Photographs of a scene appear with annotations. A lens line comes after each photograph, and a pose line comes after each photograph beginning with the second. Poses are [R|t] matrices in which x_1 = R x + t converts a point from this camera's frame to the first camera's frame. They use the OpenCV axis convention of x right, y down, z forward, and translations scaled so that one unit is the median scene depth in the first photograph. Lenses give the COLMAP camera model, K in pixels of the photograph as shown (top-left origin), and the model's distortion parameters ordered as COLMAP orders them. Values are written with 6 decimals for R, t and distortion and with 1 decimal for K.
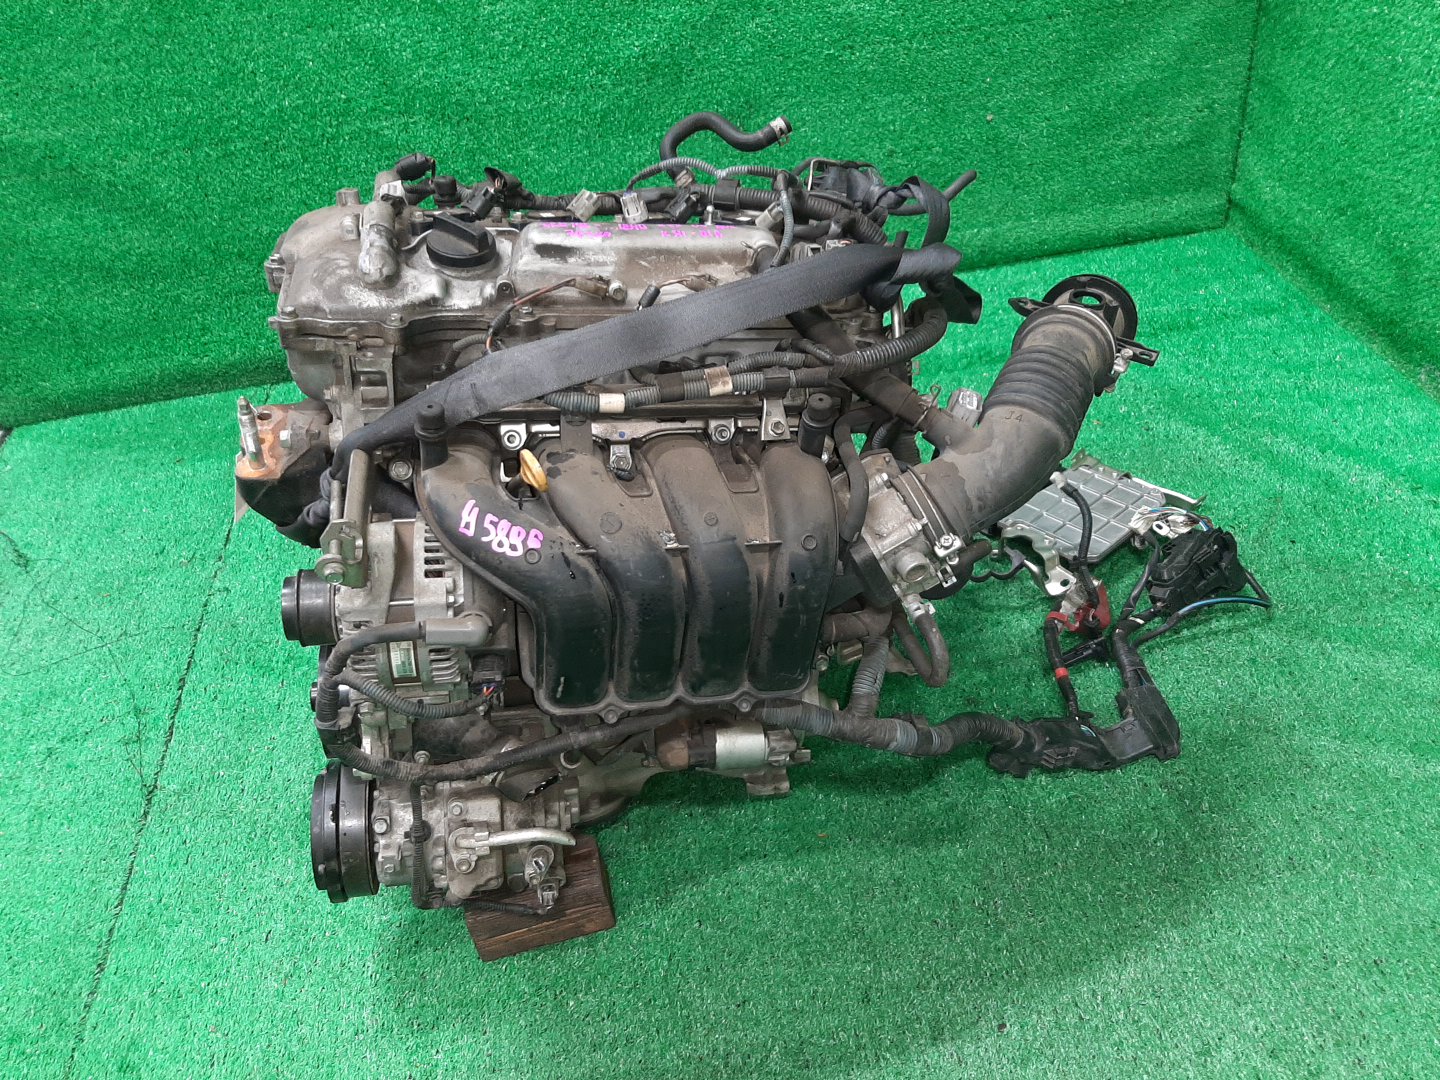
lens RADIAL K [[1103.7, 0, 718.7], [0, 1103.7, 539.4], [0, 0, 1]] dist [0.036268, -0.061264]
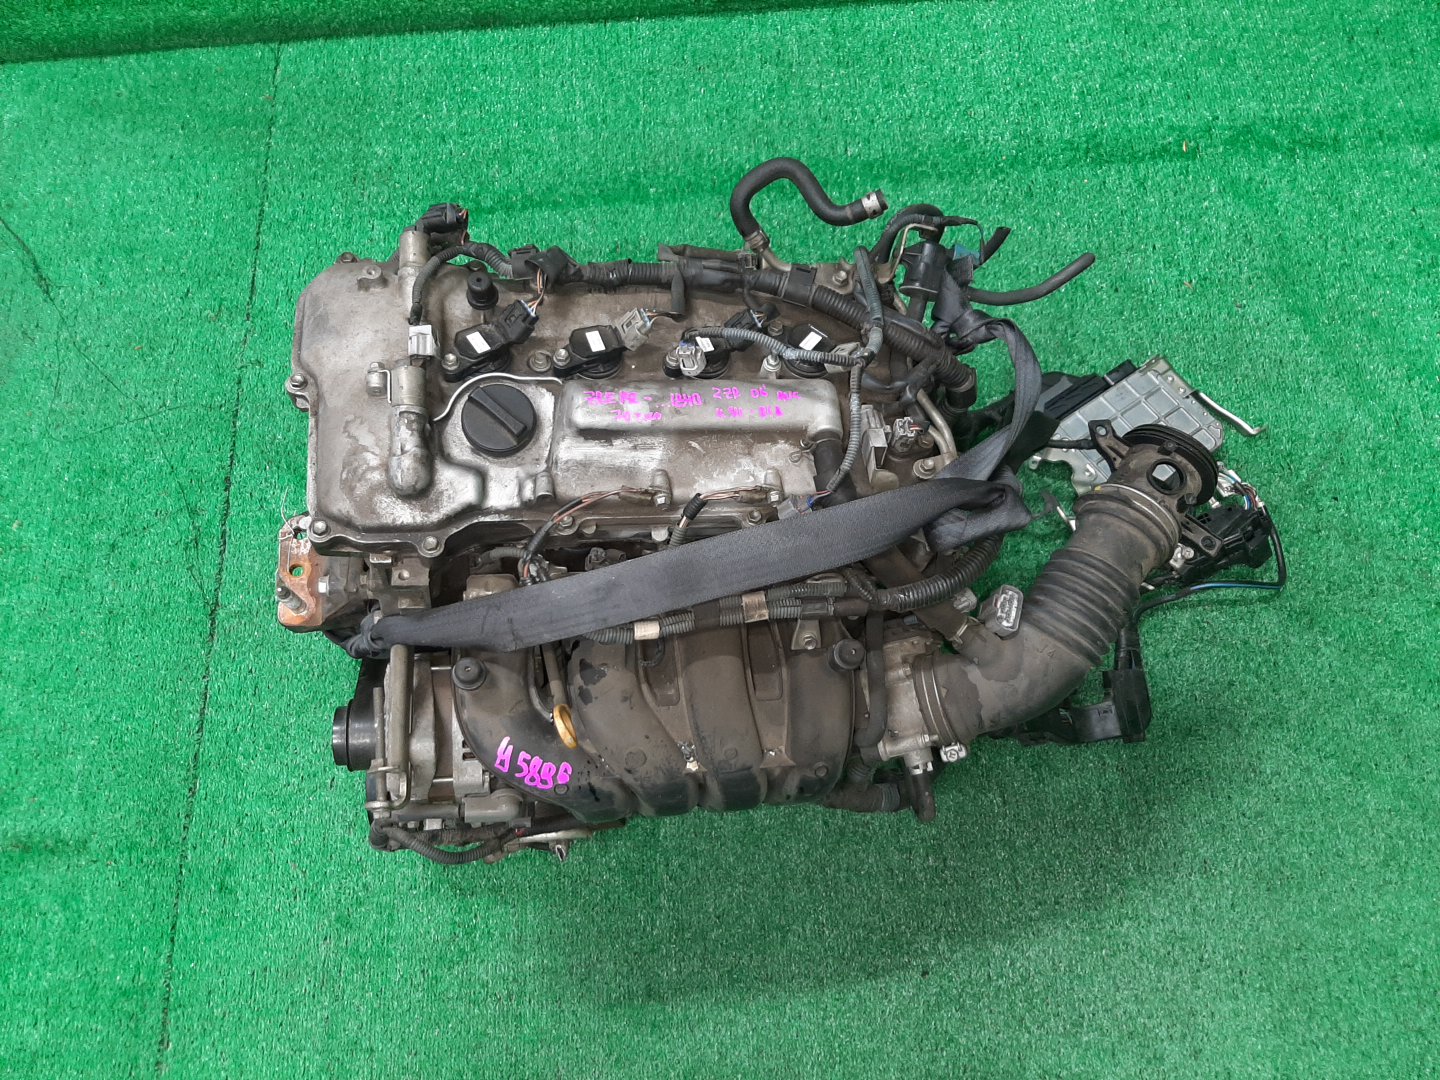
lens RADIAL K [[1103.7, 0, 729.6], [0, 1103.7, 542.9], [0, 0, 1]] dist [0.036268, -0.061264]
pose [[0.993075, 0.116979, 0.010896, -0.040642], [-0.107484, 0.867180, 0.486258, -0.664322], [0.047433, -0.484061, 0.873747, 0.159192]]
